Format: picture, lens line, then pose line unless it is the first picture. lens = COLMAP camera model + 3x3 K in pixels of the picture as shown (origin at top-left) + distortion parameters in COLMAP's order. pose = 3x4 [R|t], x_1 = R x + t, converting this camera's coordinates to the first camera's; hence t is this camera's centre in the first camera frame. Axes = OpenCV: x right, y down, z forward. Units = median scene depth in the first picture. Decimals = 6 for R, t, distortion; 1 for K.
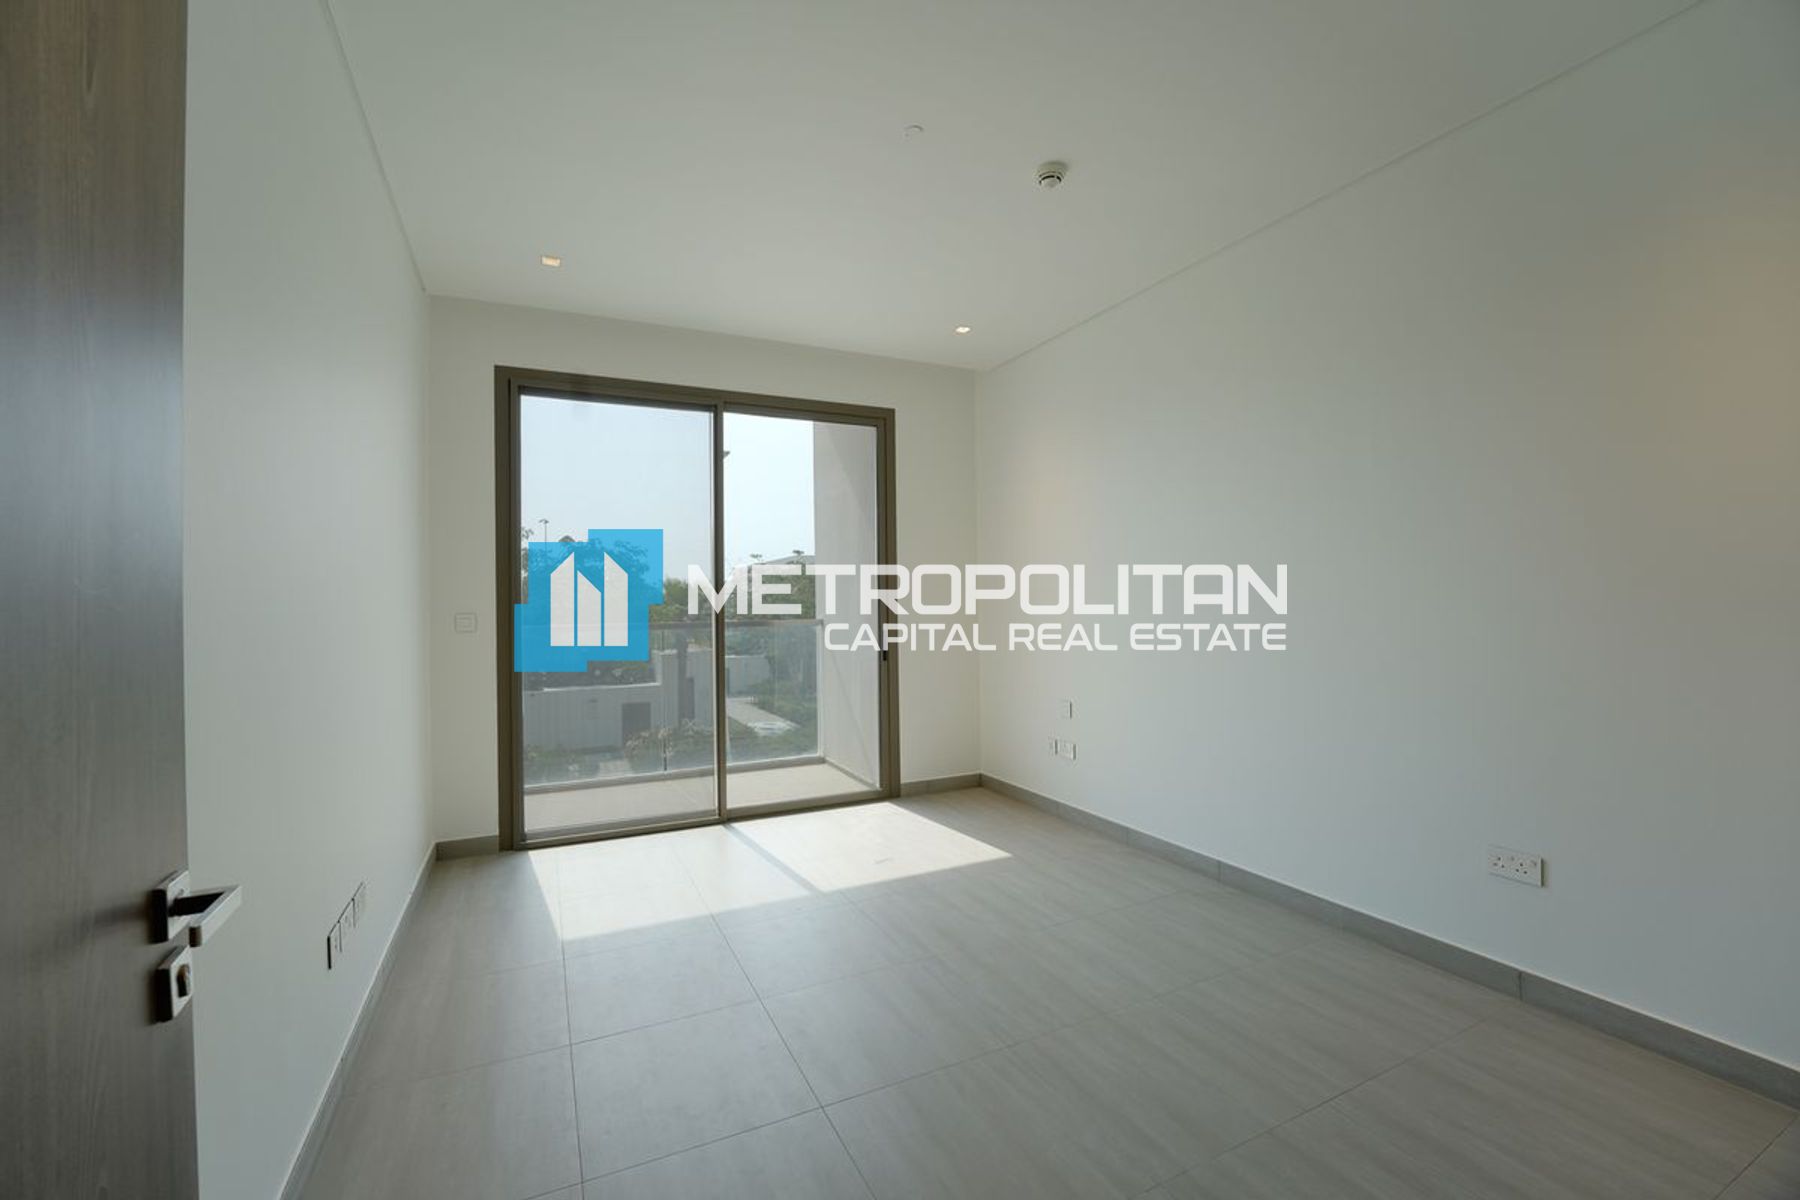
lens RADIAL K [[742.7, 0, 900.0], [0, 742.7, 600.0], [0, 0, 1]] dist [-0.000128, -0.000091]
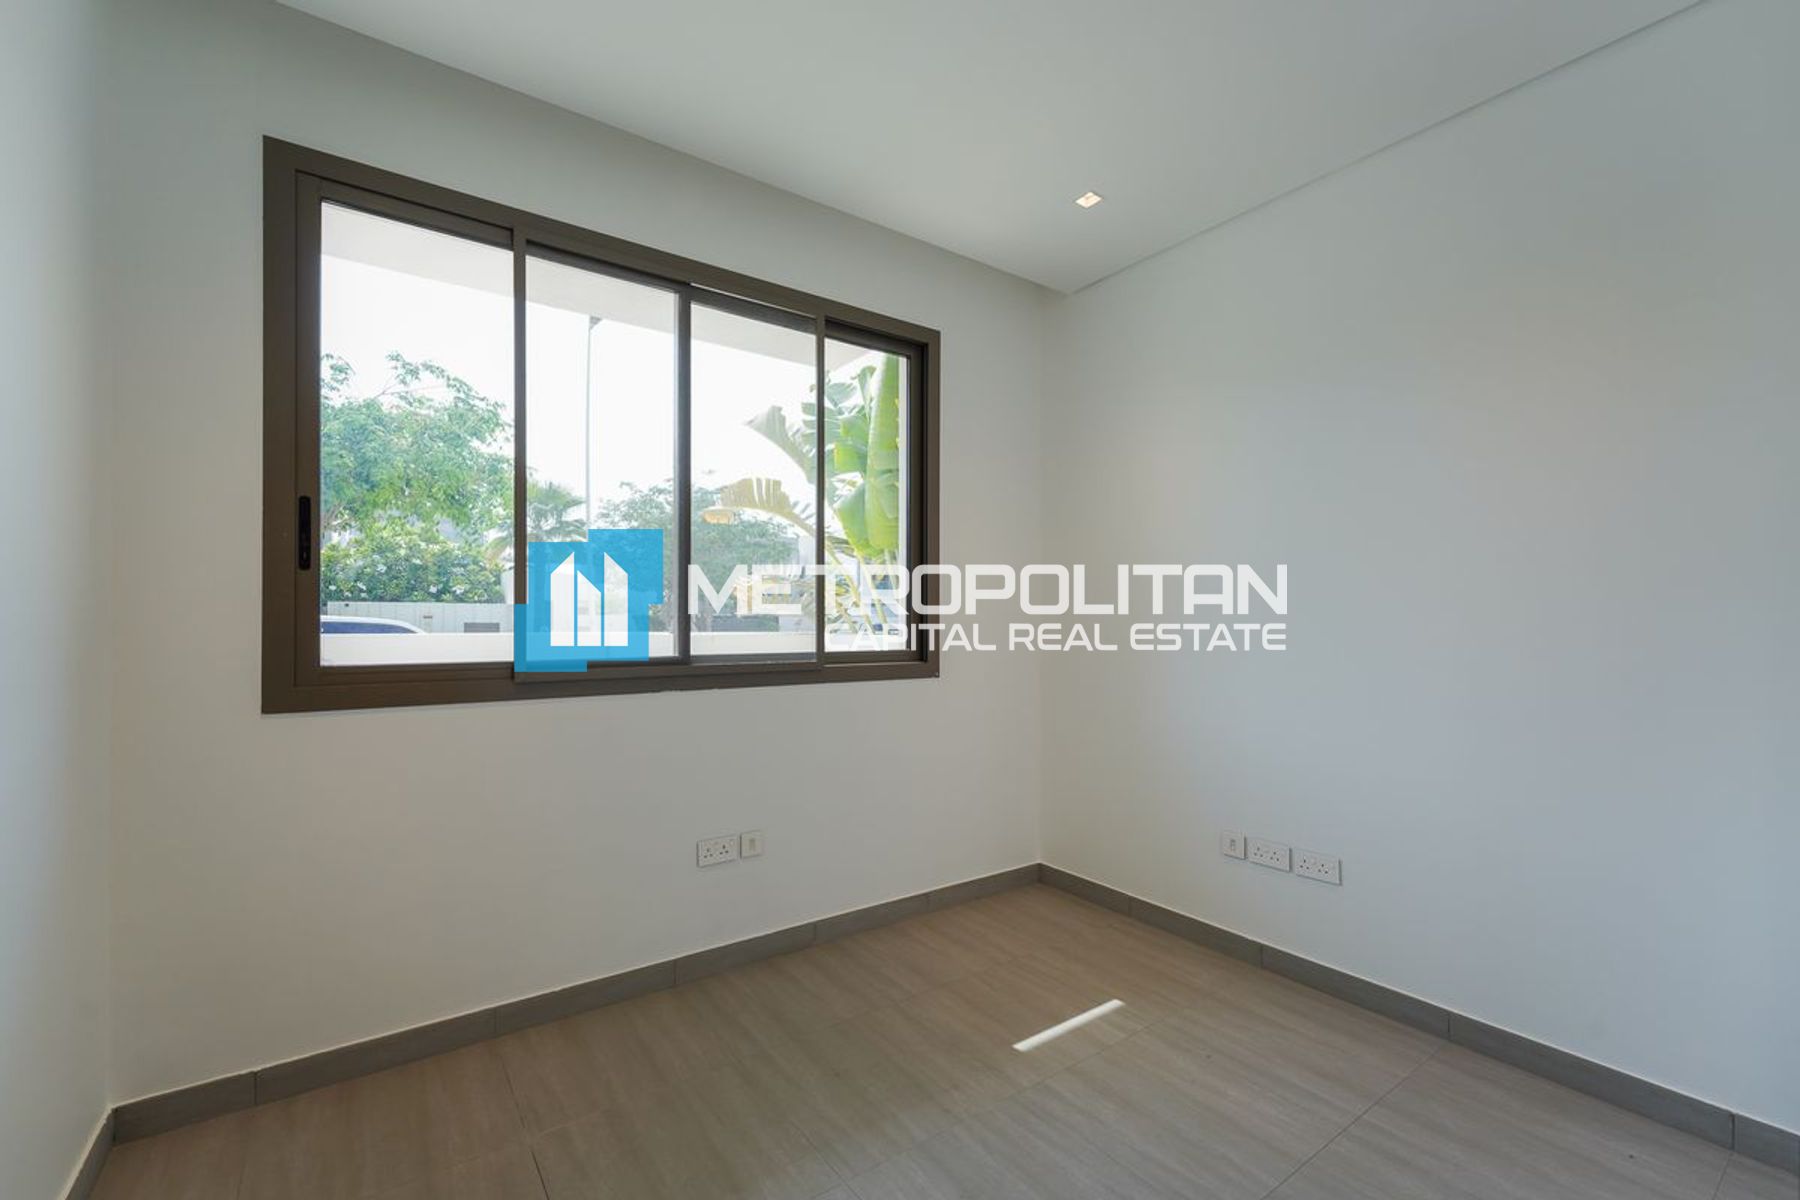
lens RADIAL K [[775.6, 0, 900.0], [0, 775.6, 600.0], [0, 0, 1]] dist [0.022073, -0.000038]
pose [[0.985317, 0.021730, 0.169346, -0.166531], [-0.018321, 0.999597, -0.021668, 0.003442], [-0.169749, 0.018247, 0.985318, 0.327150]]
